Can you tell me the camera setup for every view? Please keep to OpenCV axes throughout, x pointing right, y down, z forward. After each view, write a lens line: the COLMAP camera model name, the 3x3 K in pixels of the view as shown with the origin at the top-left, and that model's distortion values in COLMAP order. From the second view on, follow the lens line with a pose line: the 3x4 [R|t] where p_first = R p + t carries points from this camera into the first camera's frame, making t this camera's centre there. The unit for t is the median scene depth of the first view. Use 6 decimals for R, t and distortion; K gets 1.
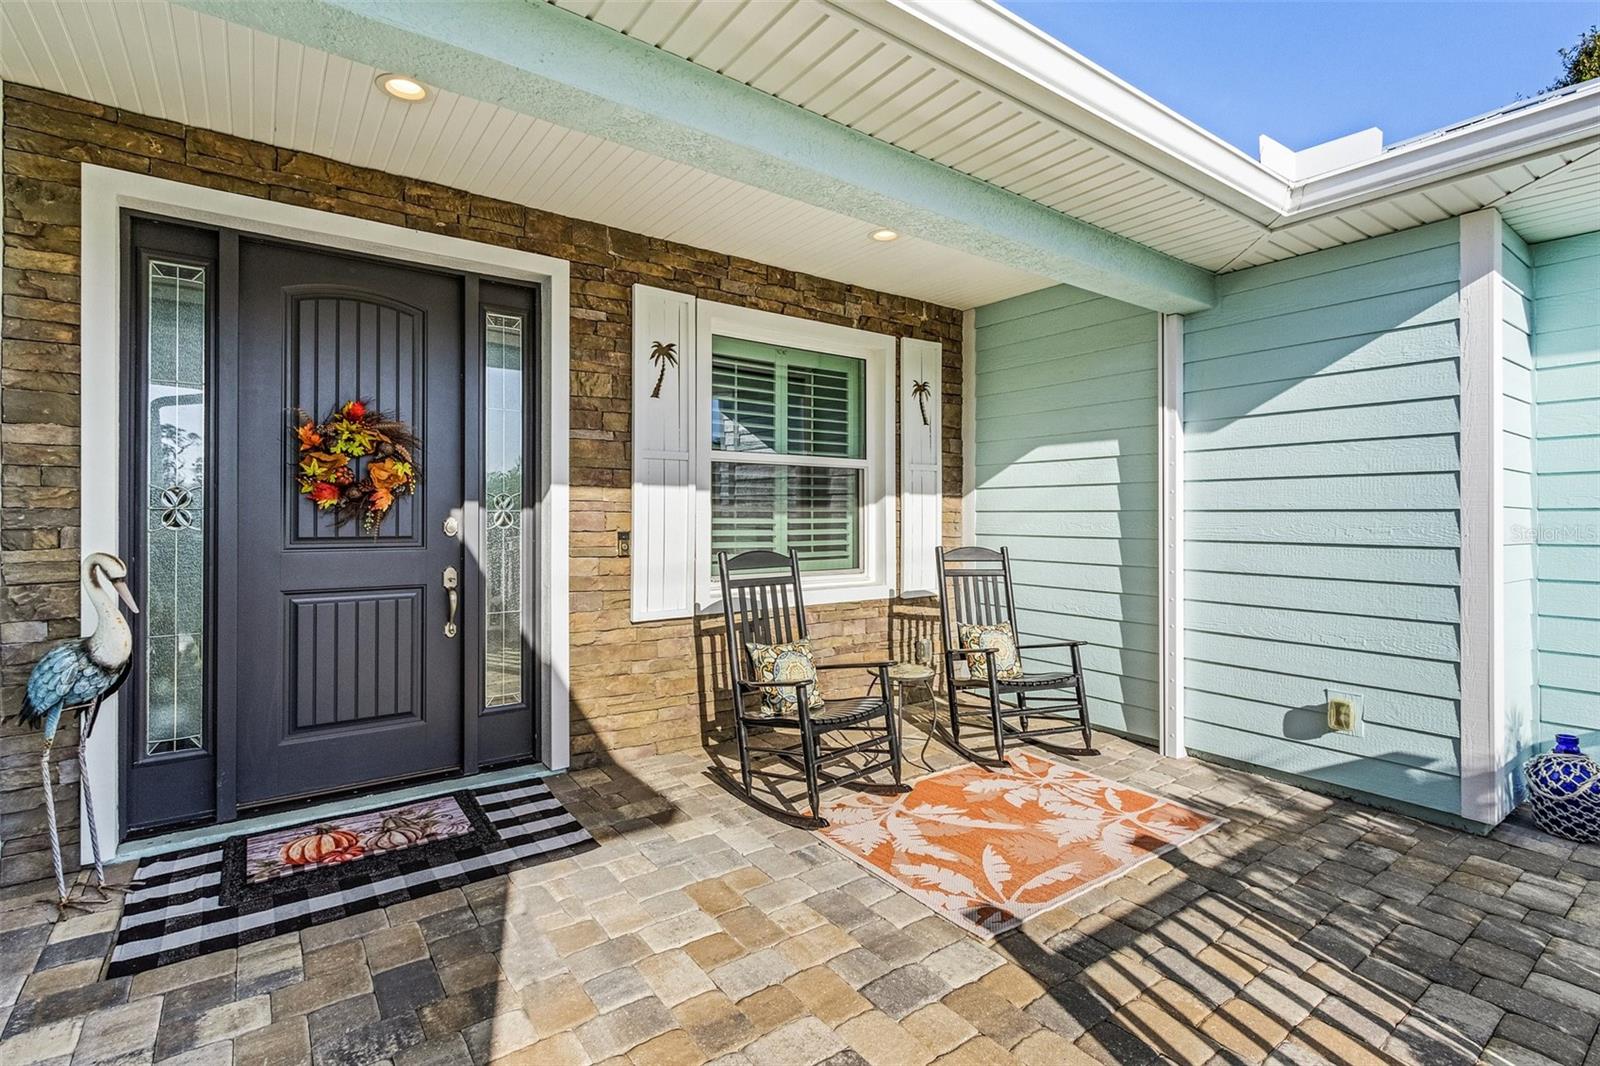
lens RADIAL K [[756.9, 0, 800.1], [0, 756.9, 522.6], [0, 0, 1]] dist [0.001550, -0.000337]
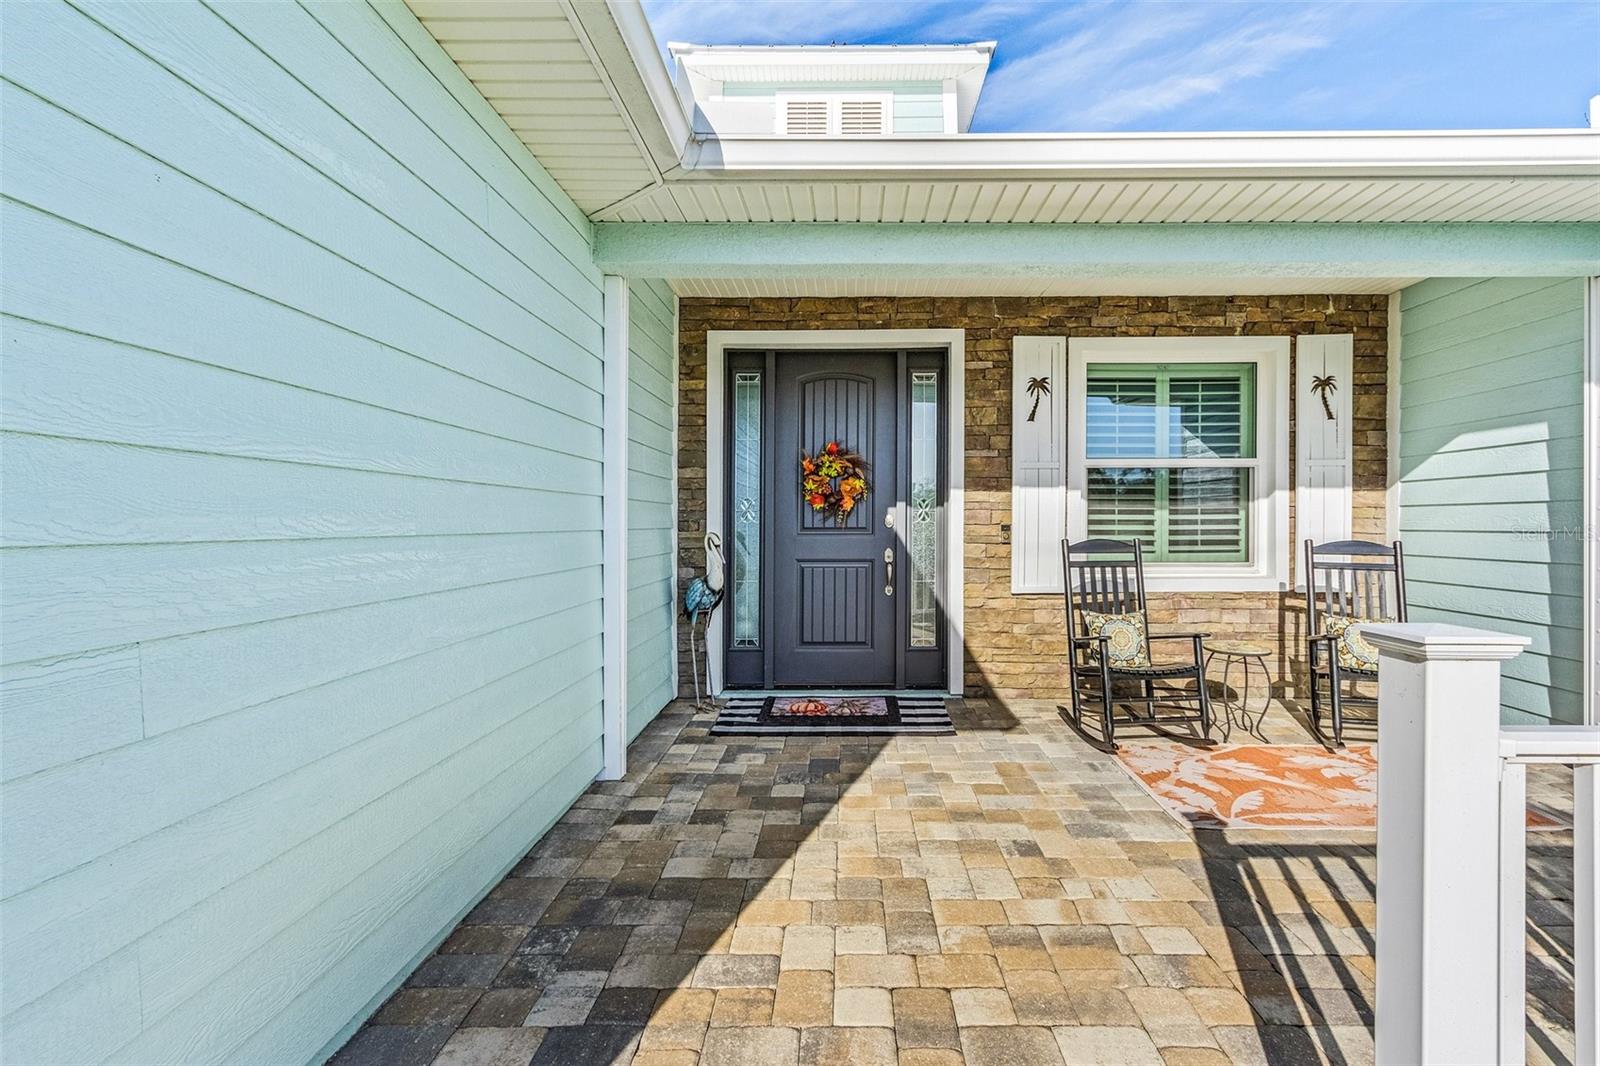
lens RADIAL K [[748.4, 0, 827.7], [0, 748.4, 529.2], [0, 0, 1]] dist [-0.000990, 0.000394]
pose [[0.801466, 0.000924, -0.598040, 0.314505], [-0.000824, 1.000000, 0.000440, 0.020089], [0.598040, 0.000140, 0.801466, -0.246554]]
